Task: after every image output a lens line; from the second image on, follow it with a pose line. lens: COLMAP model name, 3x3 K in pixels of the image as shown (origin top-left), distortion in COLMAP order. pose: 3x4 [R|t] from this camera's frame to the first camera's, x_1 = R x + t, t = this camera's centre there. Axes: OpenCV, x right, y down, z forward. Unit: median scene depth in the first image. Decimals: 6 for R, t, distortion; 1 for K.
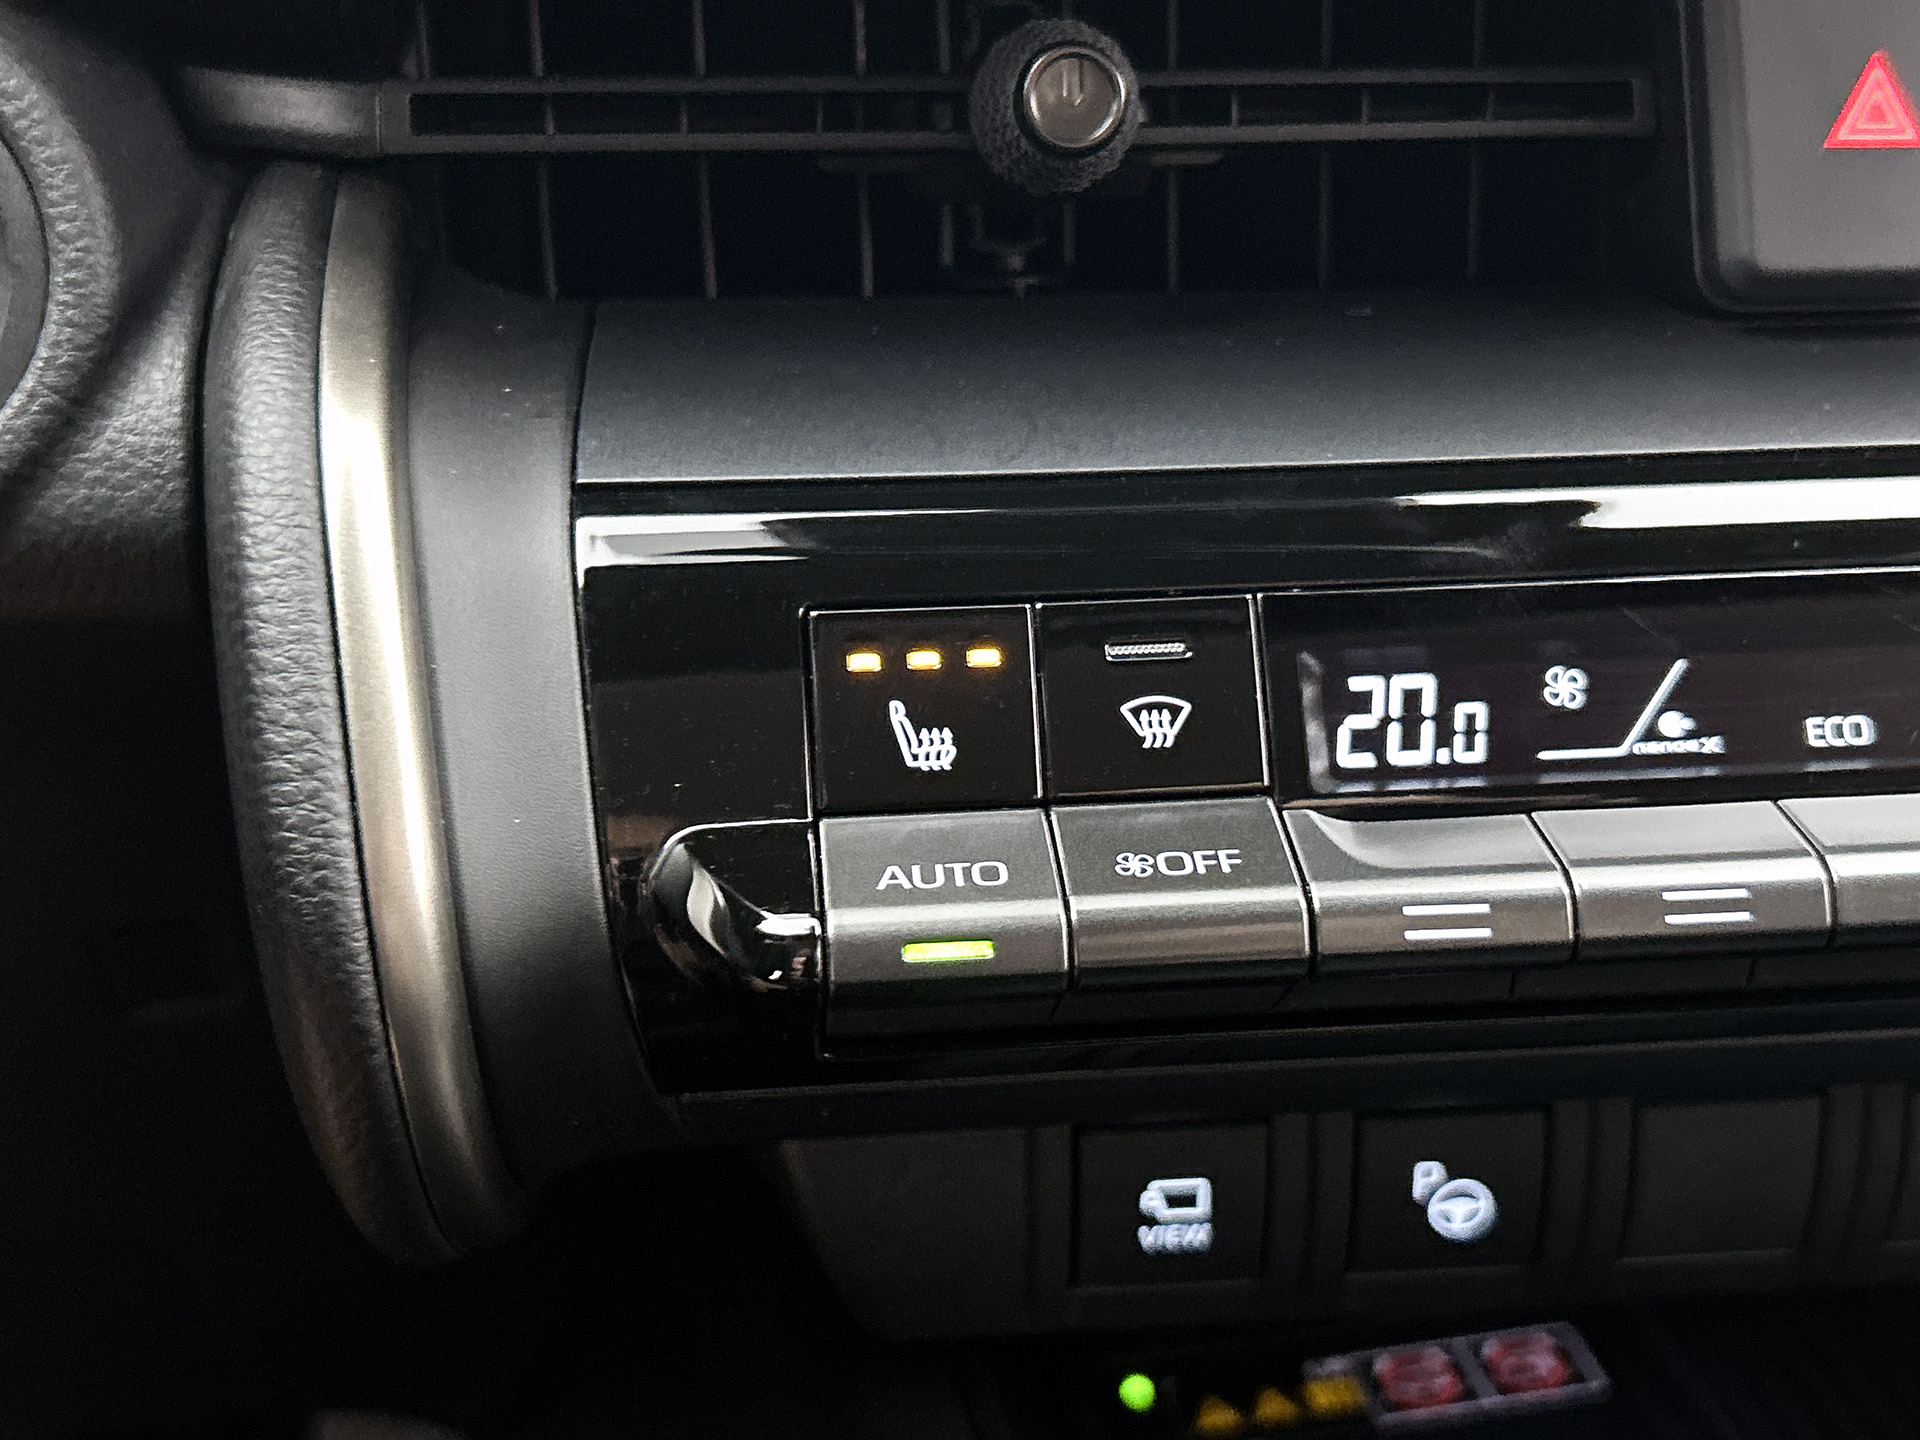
lens RADIAL K [[2391.5, 0, 941.2], [0, 2391.5, 720.2], [0, 0, 1]] dist [0.129728, 0.000000]
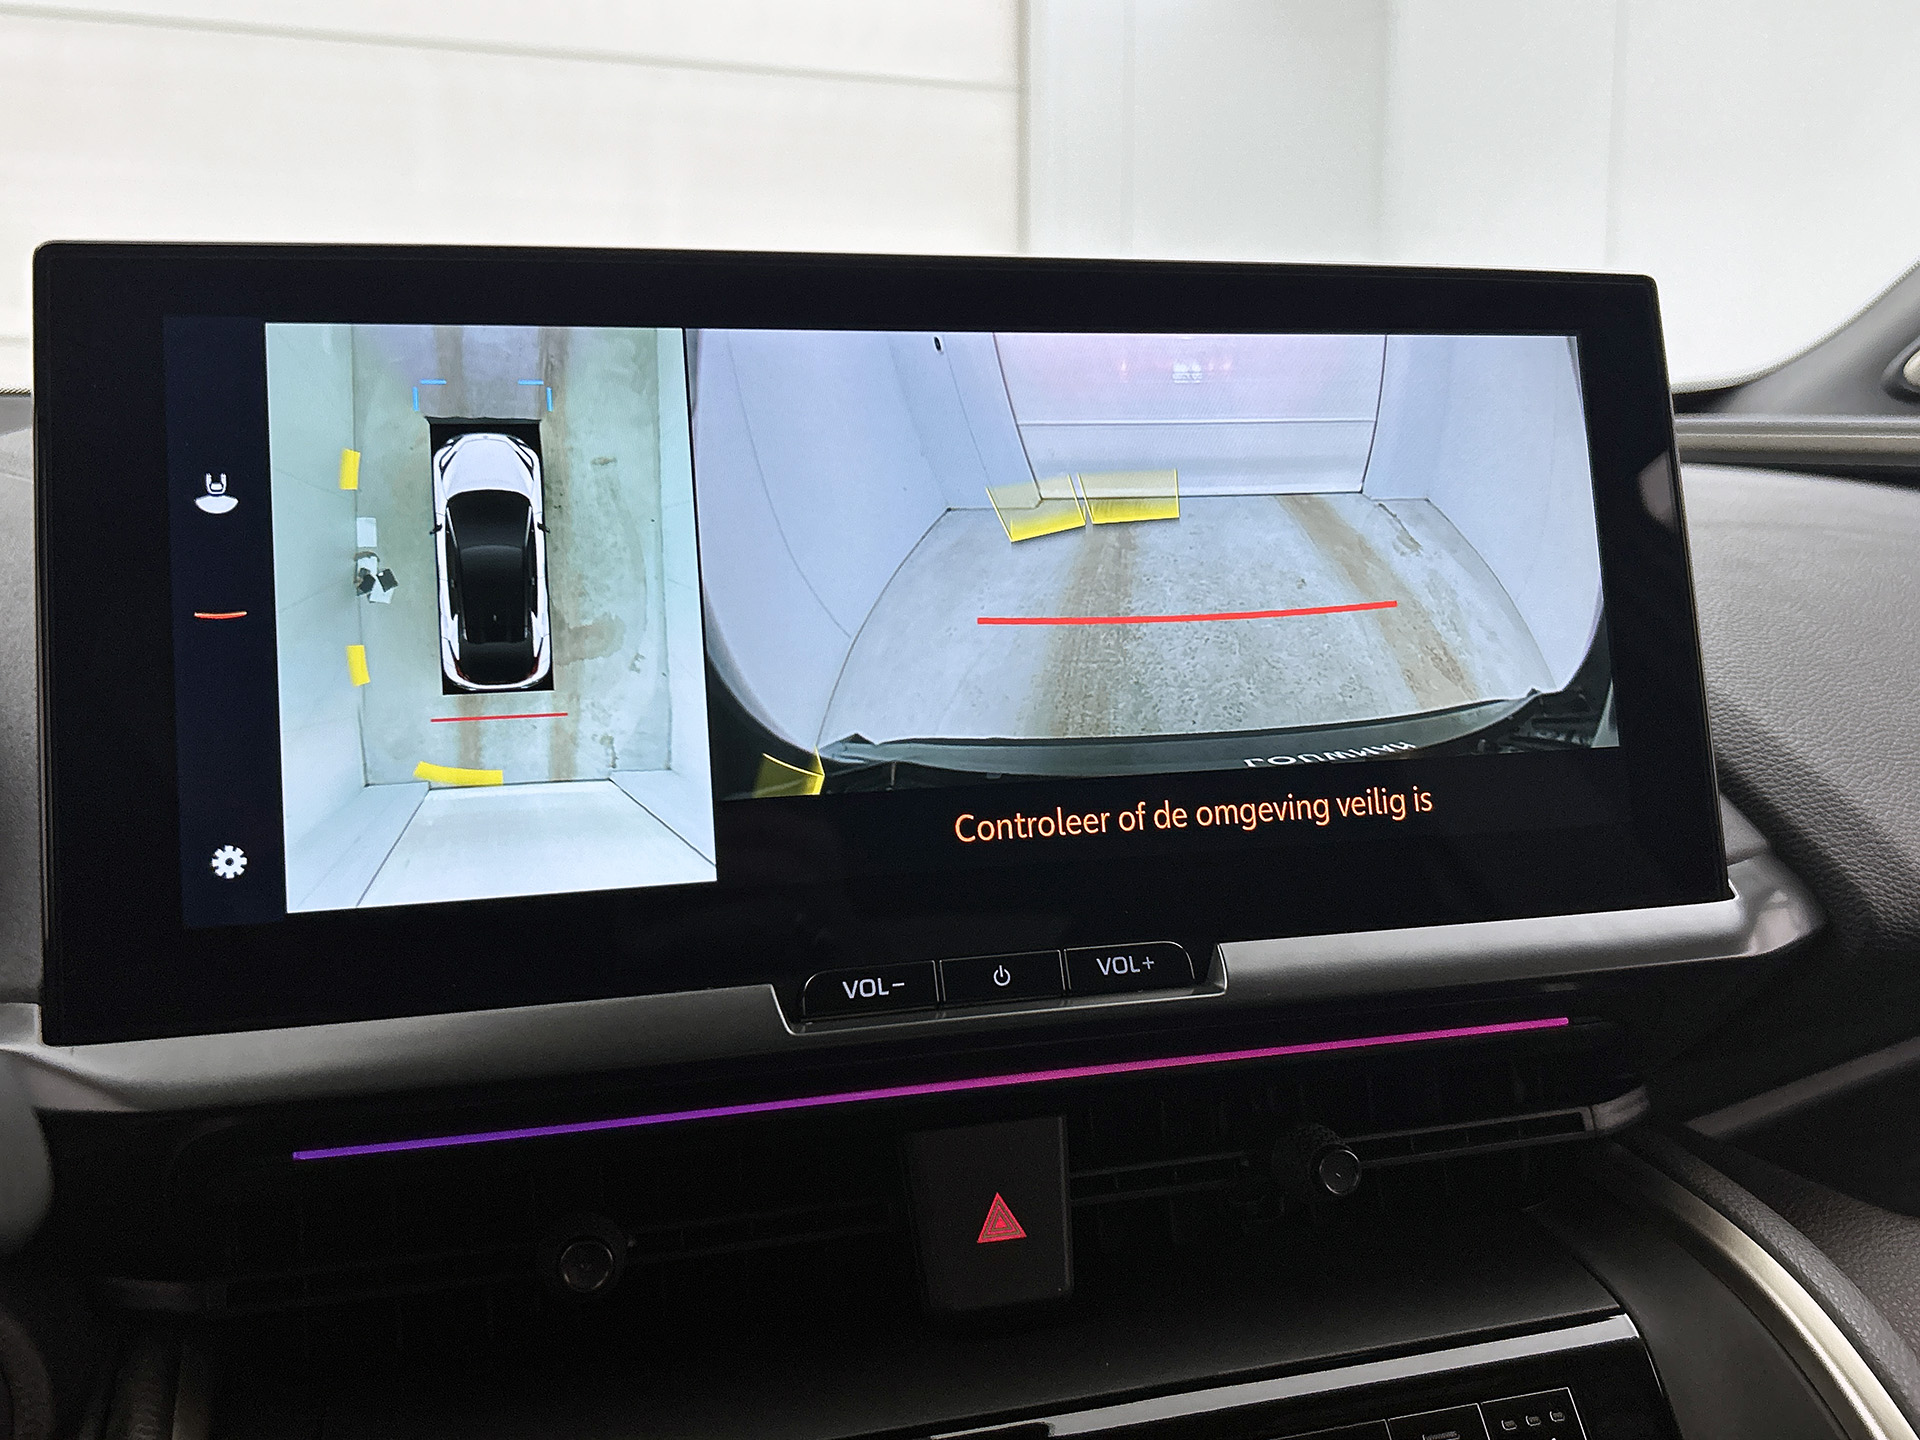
lens RADIAL K [[1768.6, 0, 955.9], [0, 1768.6, 725.3], [0, 0, 1]] dist [0.003392, 0.000000]
pose [[0.981032, -0.039654, 0.189748, 0.094314], [0.099705, 0.942667, -0.318493, -0.186693], [-0.166239, 0.331370, 0.928740, -0.522039]]
